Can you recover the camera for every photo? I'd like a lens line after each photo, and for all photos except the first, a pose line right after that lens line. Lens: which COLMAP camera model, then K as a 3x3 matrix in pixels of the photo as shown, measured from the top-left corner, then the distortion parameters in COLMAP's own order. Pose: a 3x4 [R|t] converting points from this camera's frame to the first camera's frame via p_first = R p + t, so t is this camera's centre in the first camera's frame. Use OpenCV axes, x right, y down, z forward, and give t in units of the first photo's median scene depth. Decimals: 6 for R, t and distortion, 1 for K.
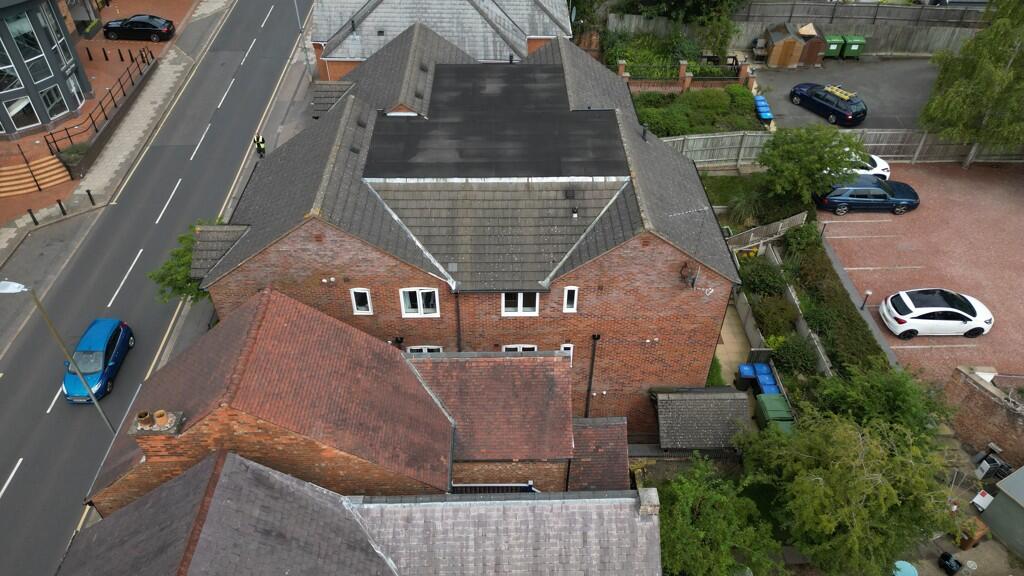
lens RADIAL K [[729.3, 0, 512.0], [0, 729.3, 288.0], [0, 0, 1]] dist [-0.000603, -0.002548]
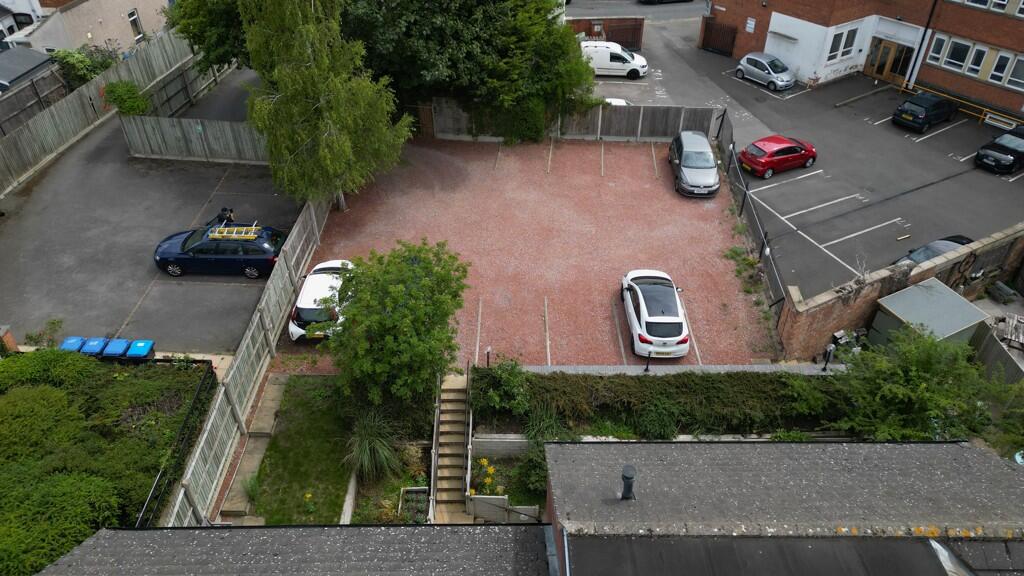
lens RADIAL K [[729.3, 0, 512.0], [0, 729.3, 288.0], [0, 0, 1]] dist [-0.000603, -0.002548]
pose [[0.011396, -0.611232, 0.791370, -0.047566], [0.647965, 0.607287, 0.459721, -0.328036], [-0.761585, 0.507541, 0.402977, 0.539982]]
